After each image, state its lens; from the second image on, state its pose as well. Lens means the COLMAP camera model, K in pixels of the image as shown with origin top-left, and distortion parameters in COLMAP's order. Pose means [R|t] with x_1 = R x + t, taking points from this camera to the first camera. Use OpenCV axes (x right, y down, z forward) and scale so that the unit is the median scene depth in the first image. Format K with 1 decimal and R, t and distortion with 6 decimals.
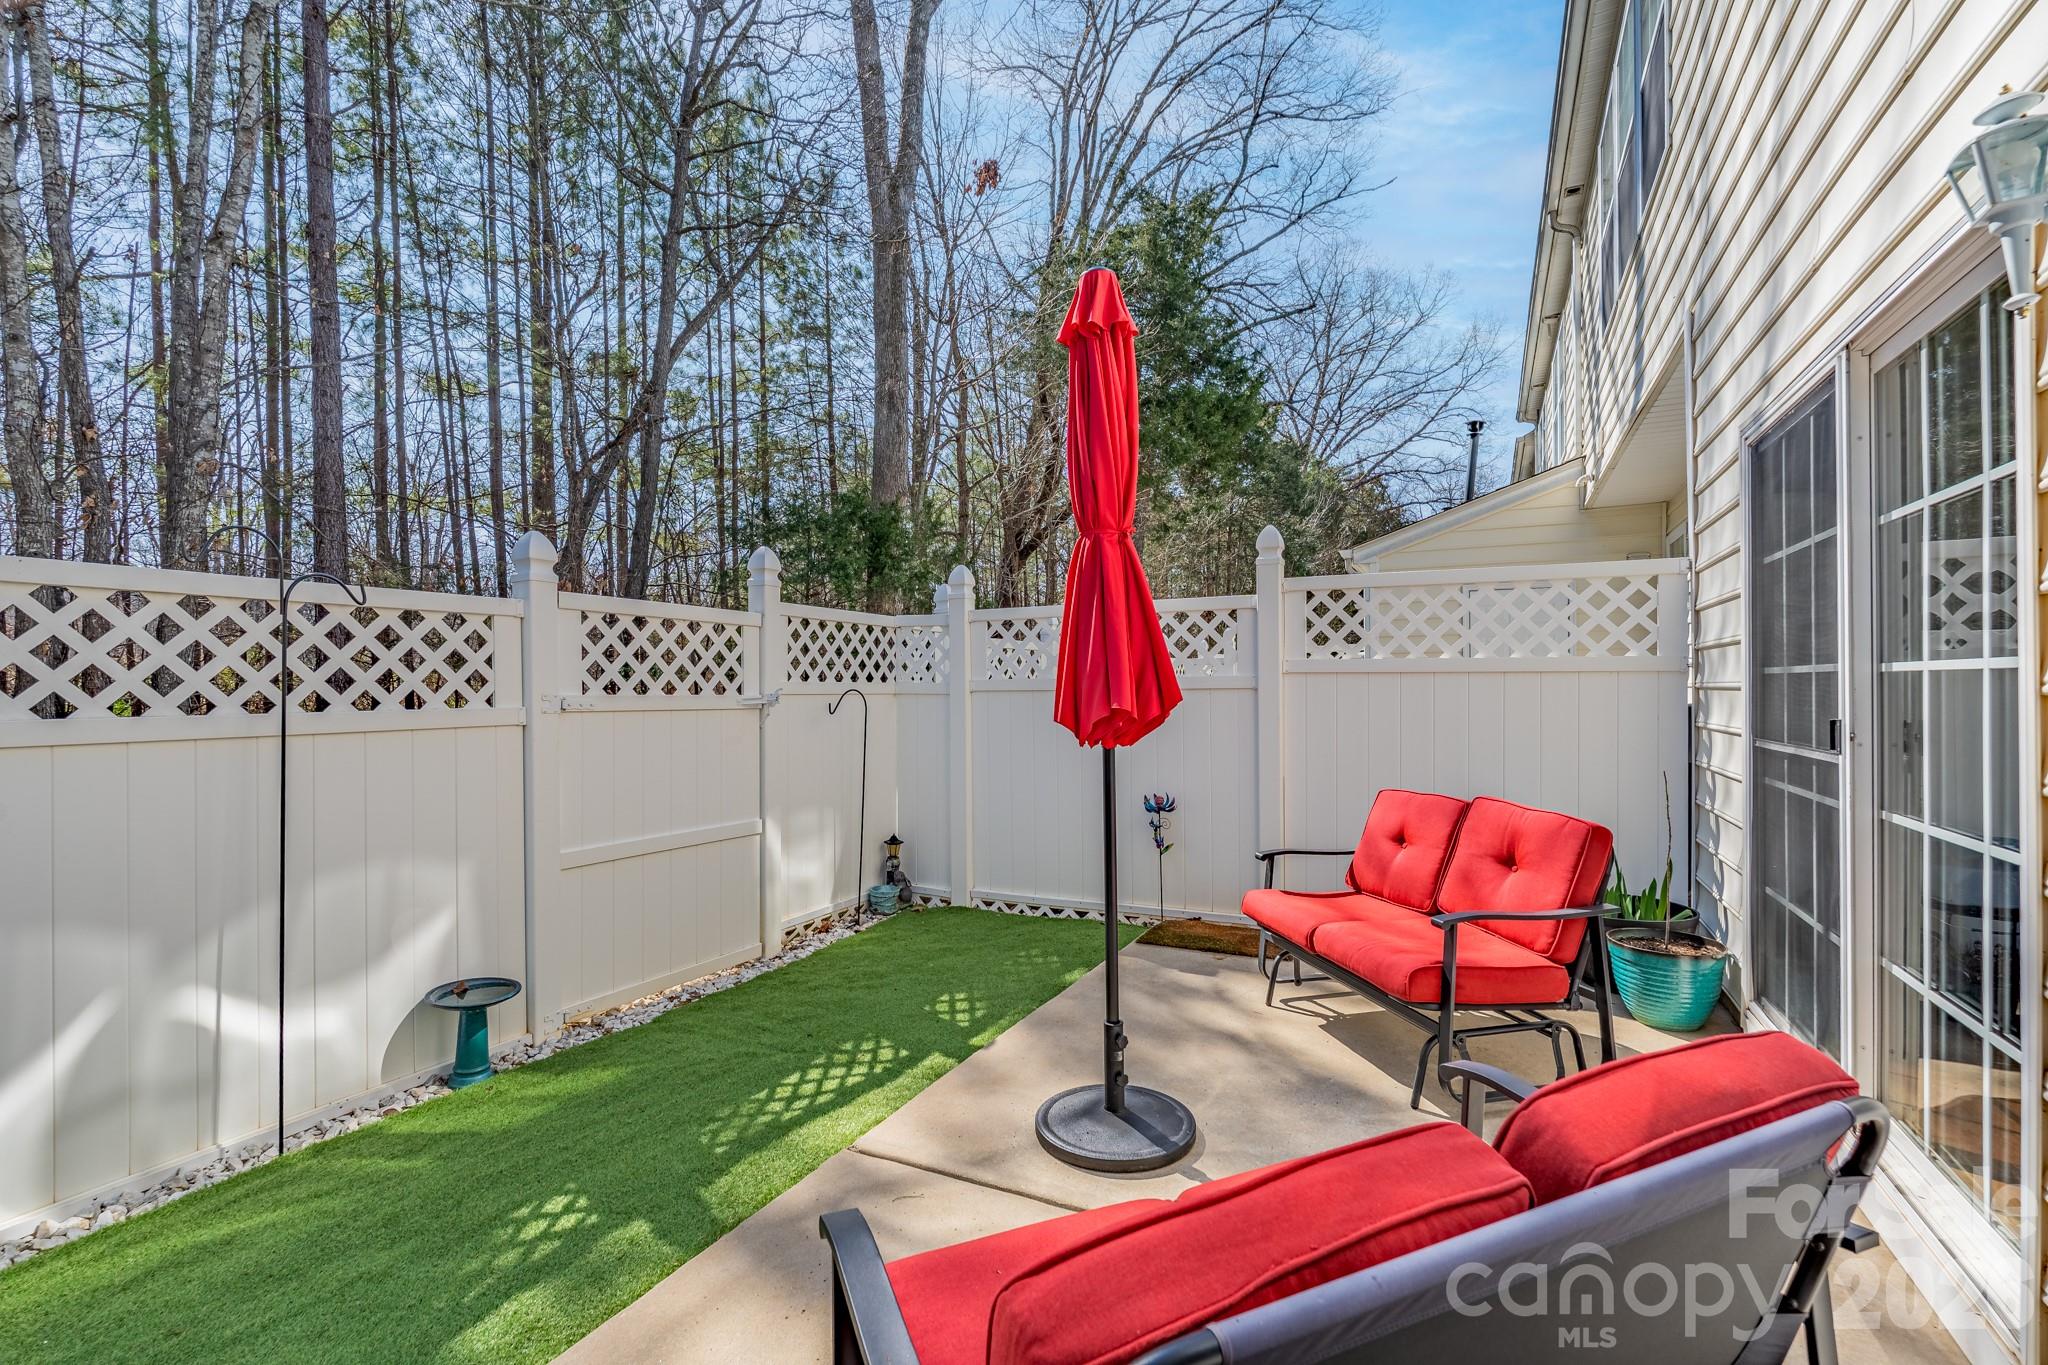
lens RADIAL K [[928.1, 0, 1017.1], [0, 928.1, 682.5], [0, 0, 1]] dist [-0.001281, -0.000065]
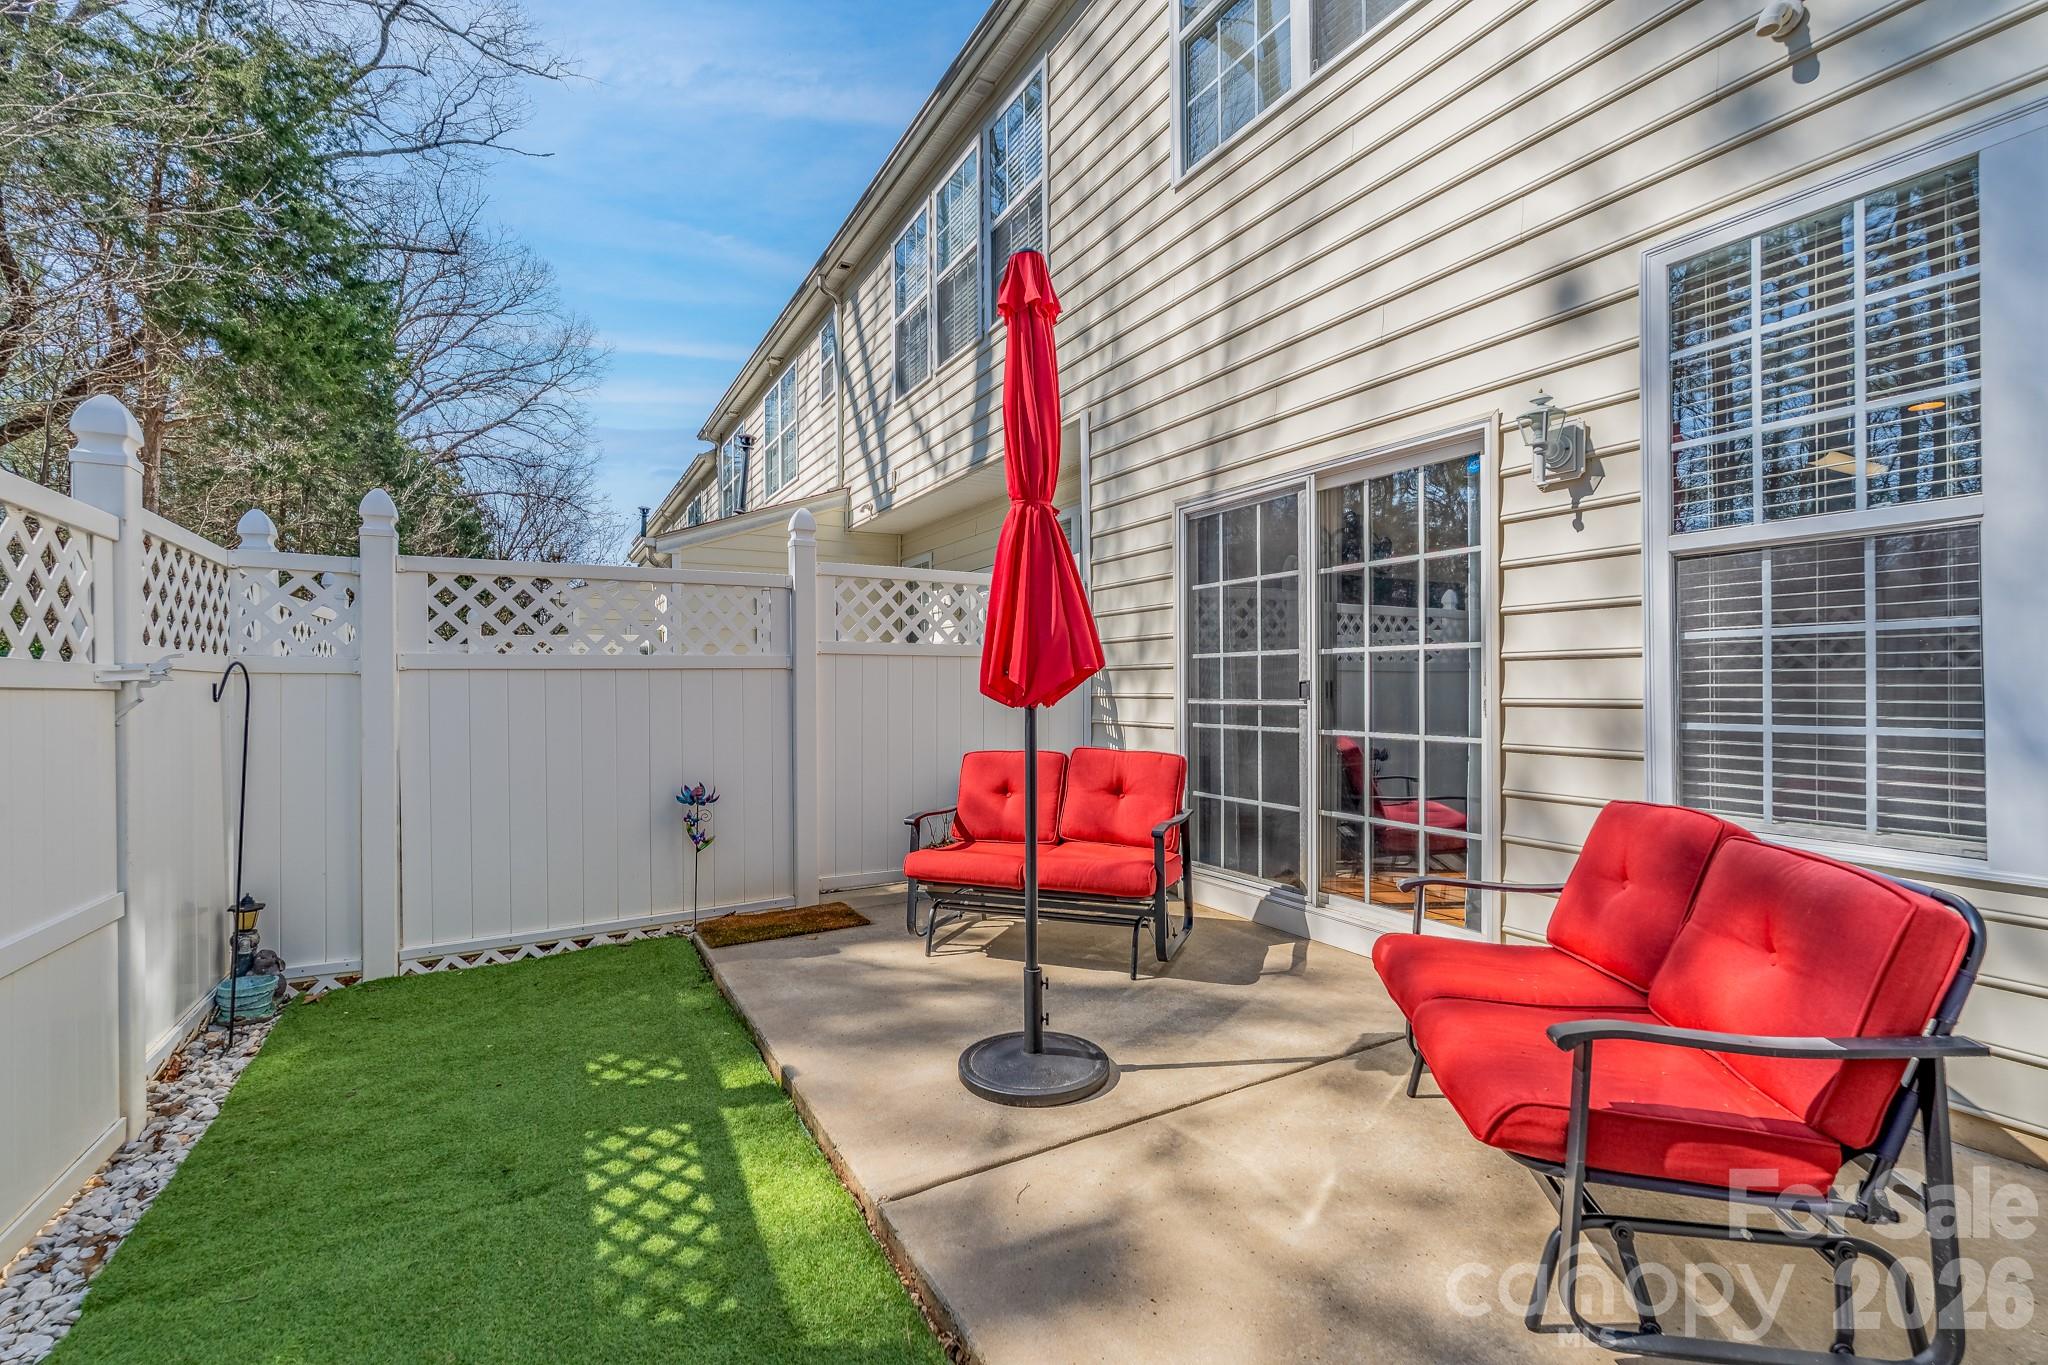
lens RADIAL K [[928.1, 0, 1017.3], [0, 928.1, 685.1], [0, 0, 1]] dist [-0.001281, -0.000065]
pose [[0.532456, 0.001587, 0.846456, -0.513078], [0.000886, 0.999997, -0.002433, 0.030024], [-0.846457, 0.002046, 0.532453, 0.293447]]
